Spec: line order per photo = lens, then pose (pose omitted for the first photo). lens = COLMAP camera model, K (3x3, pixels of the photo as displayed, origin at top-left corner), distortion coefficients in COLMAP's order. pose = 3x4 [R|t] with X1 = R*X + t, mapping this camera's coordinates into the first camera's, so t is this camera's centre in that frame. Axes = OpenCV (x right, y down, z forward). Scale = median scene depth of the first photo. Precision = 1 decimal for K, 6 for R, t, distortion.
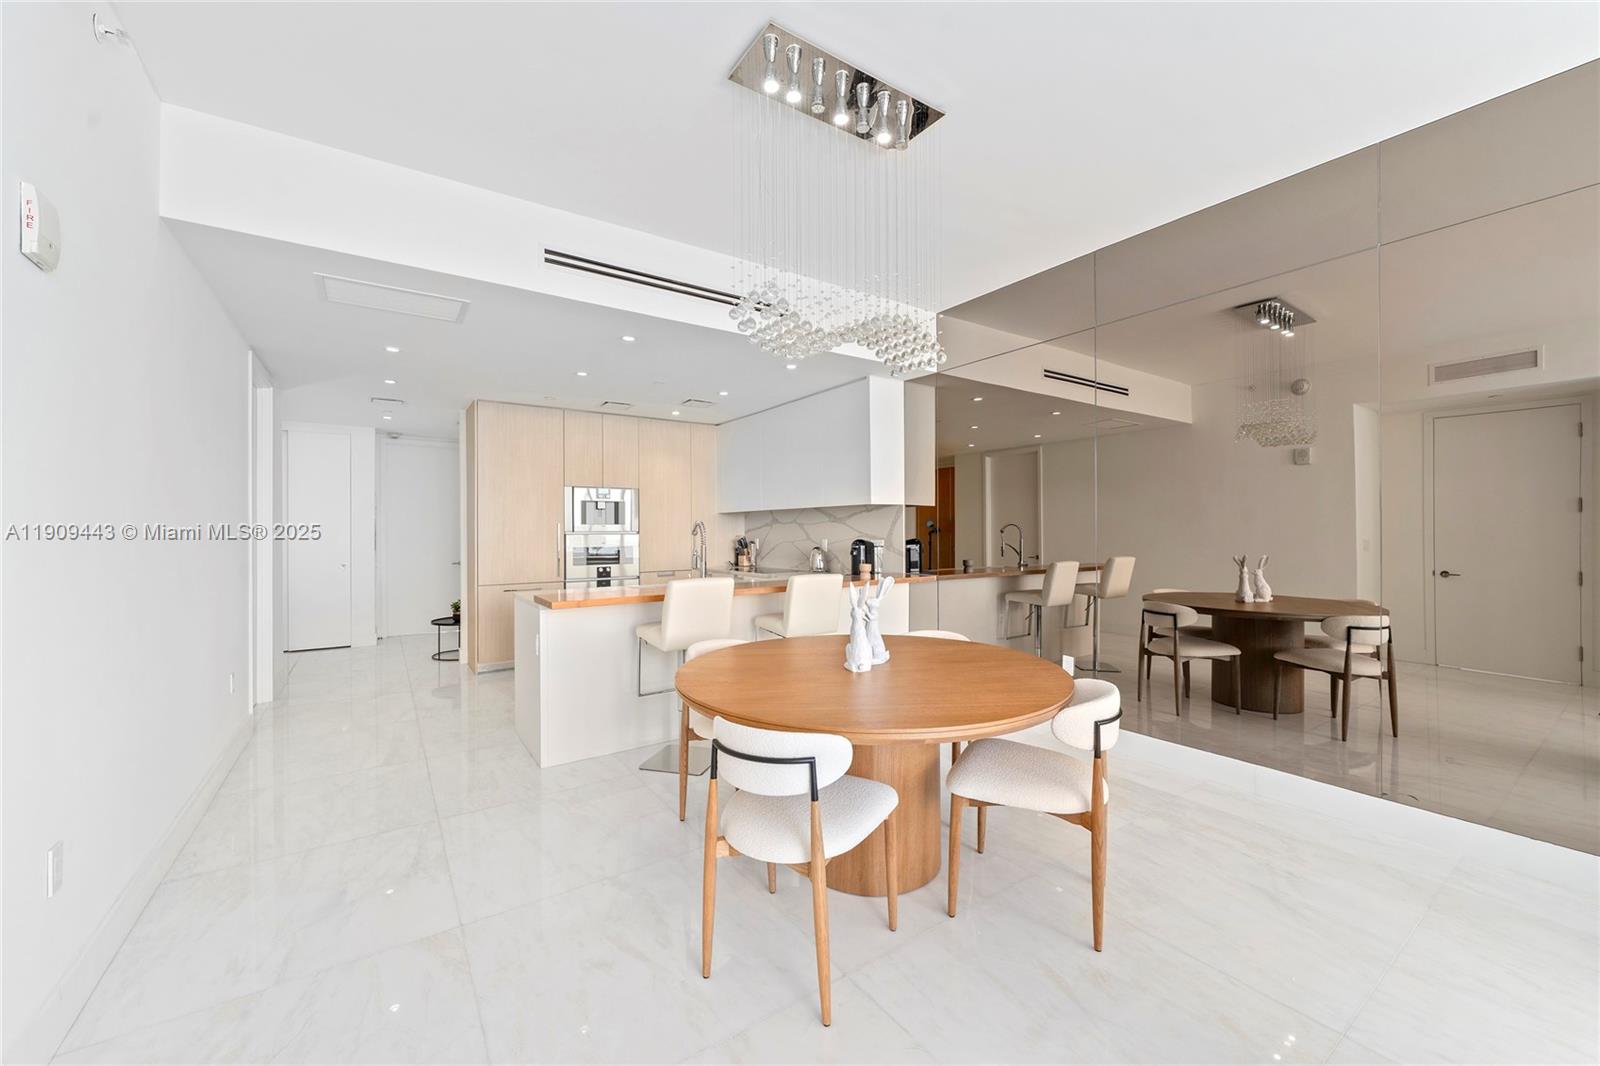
lens RADIAL K [[616.0, 0, 804.7], [0, 616.0, 528.2], [0, 0, 1]] dist [-0.006945, -0.000036]
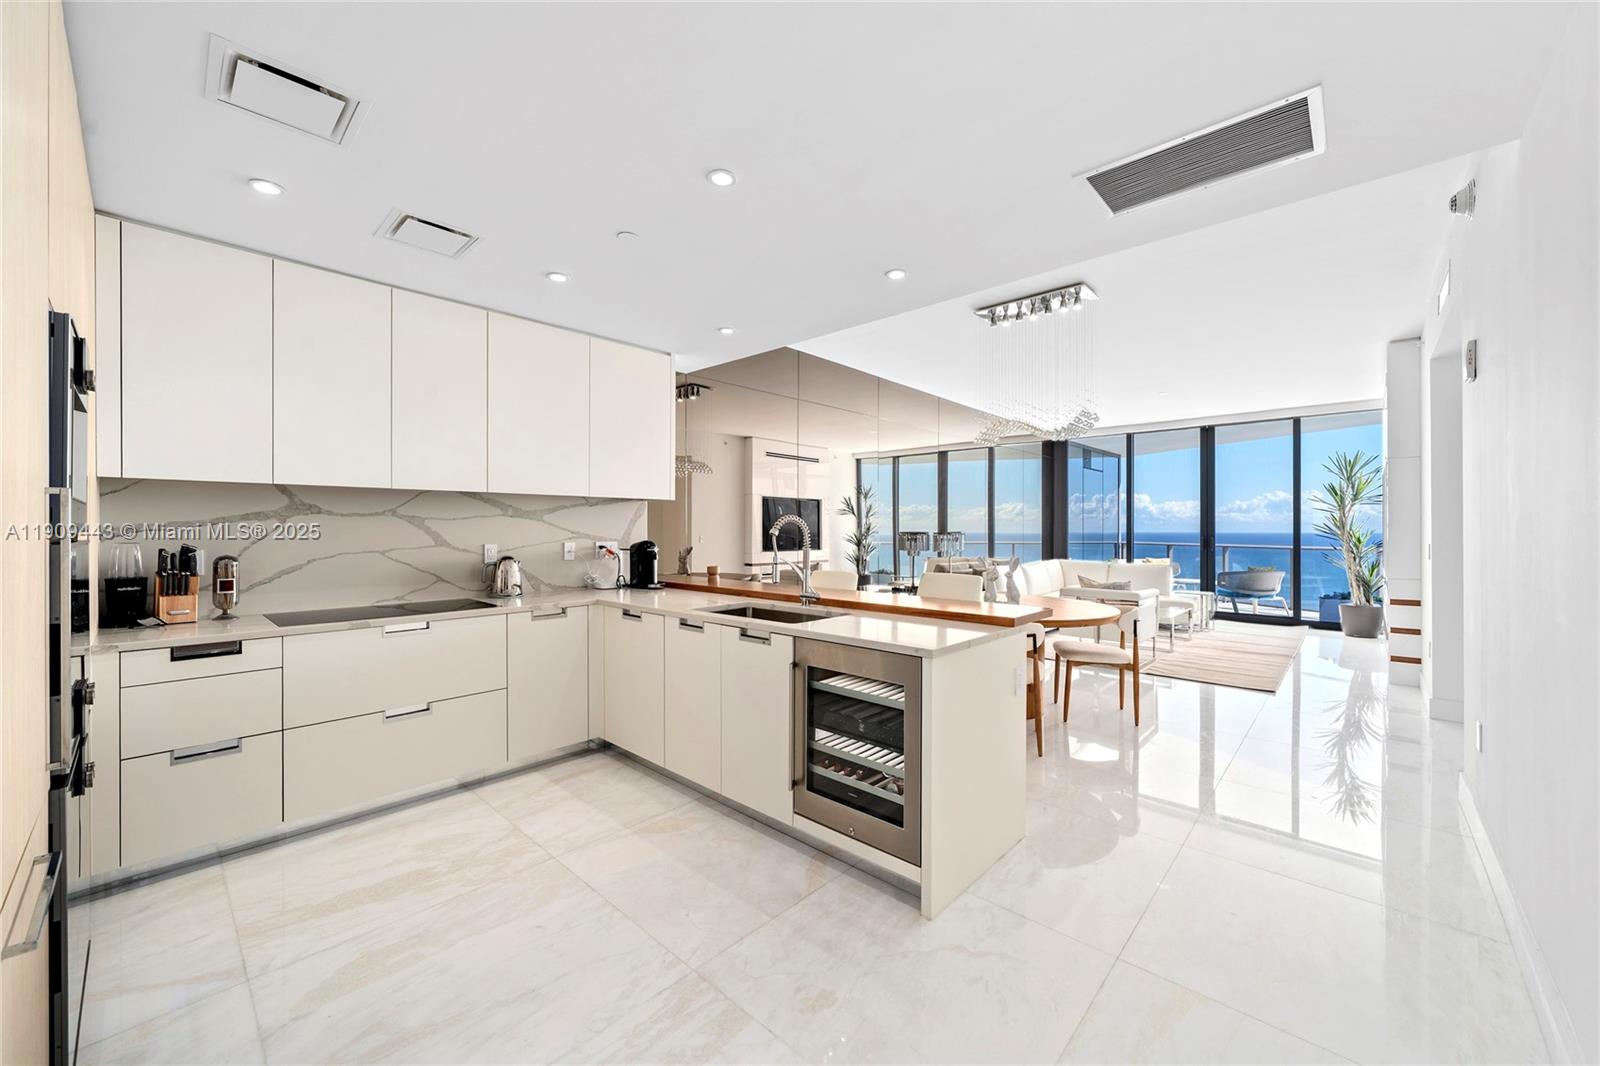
lens RADIAL K [[616.0, 0, 794.1], [0, 616.0, 530.6], [0, 0, 1]] dist [-0.006945, -0.000036]
pose [[-0.216407, 0.007148, 0.976277, -0.611069], [-0.001459, 0.999970, -0.007645, 0.008537], [-0.976302, -0.003079, -0.216390, 0.791146]]
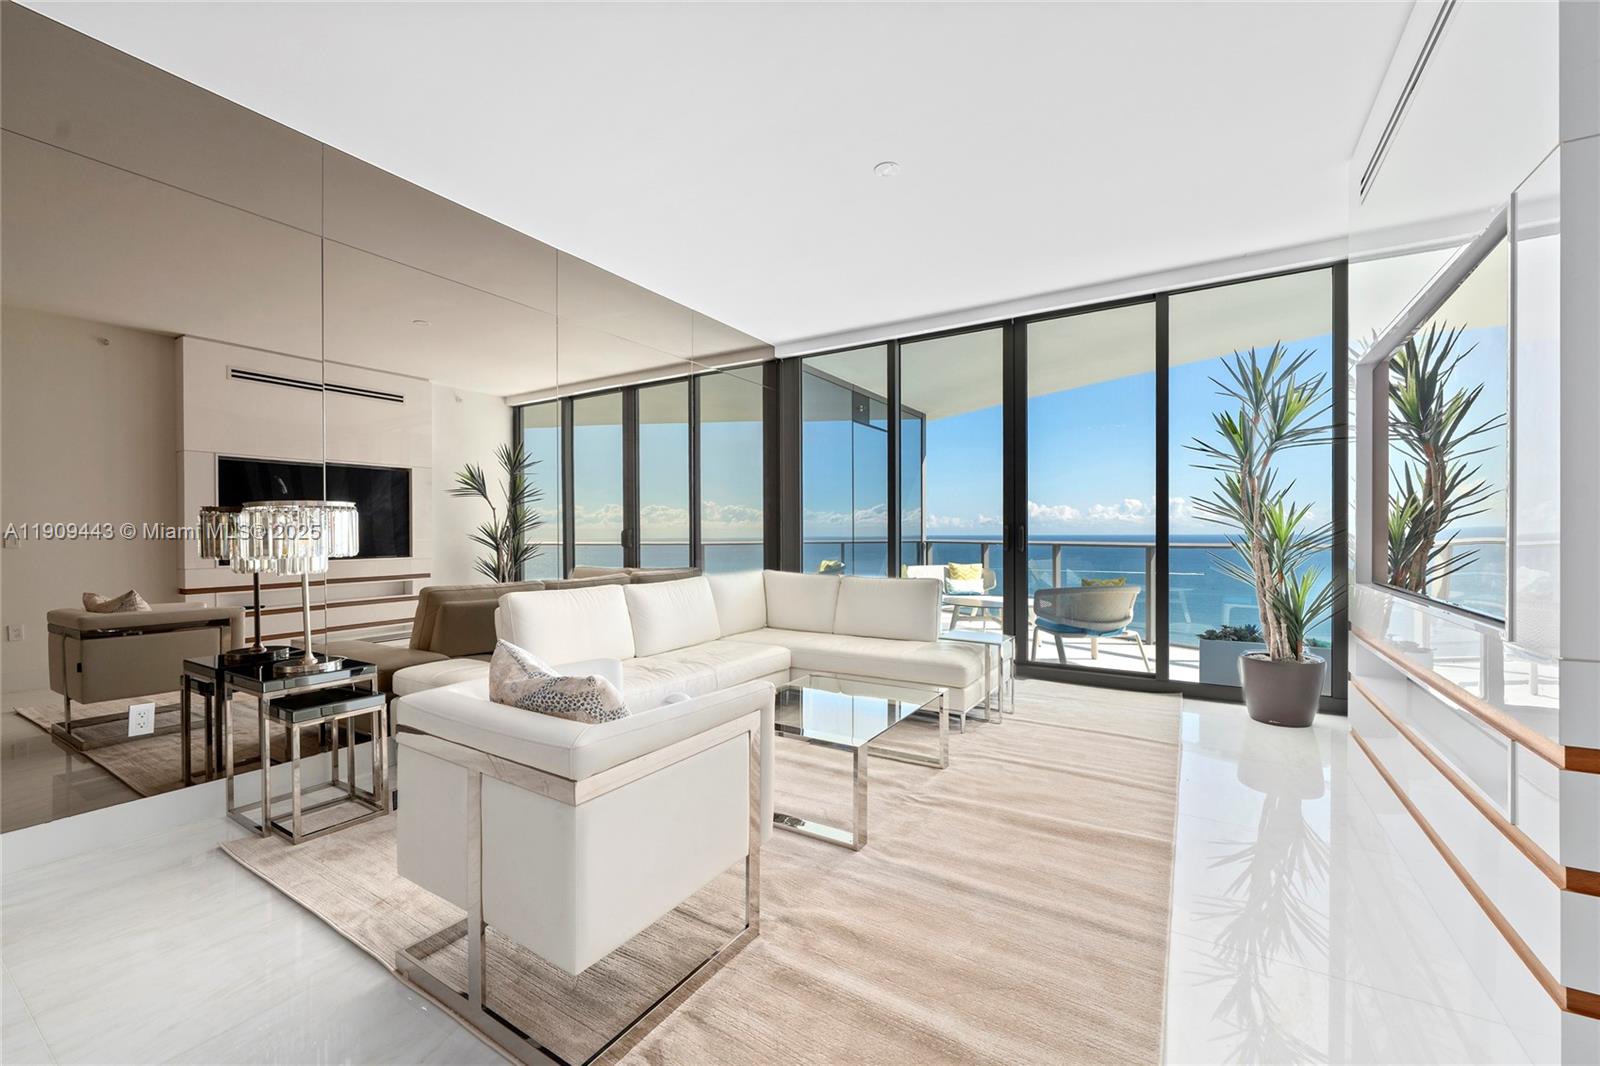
lens RADIAL K [[616.0, 0, 817.2], [0, 616.0, 540.9], [0, 0, 1]] dist [-0.006945, -0.000036]
pose [[-0.407671, 0.002370, 0.913126, -0.318648], [0.007636, 0.999971, 0.000814, 0.018096], [-0.913097, 0.007304, -0.407677, 0.436299]]
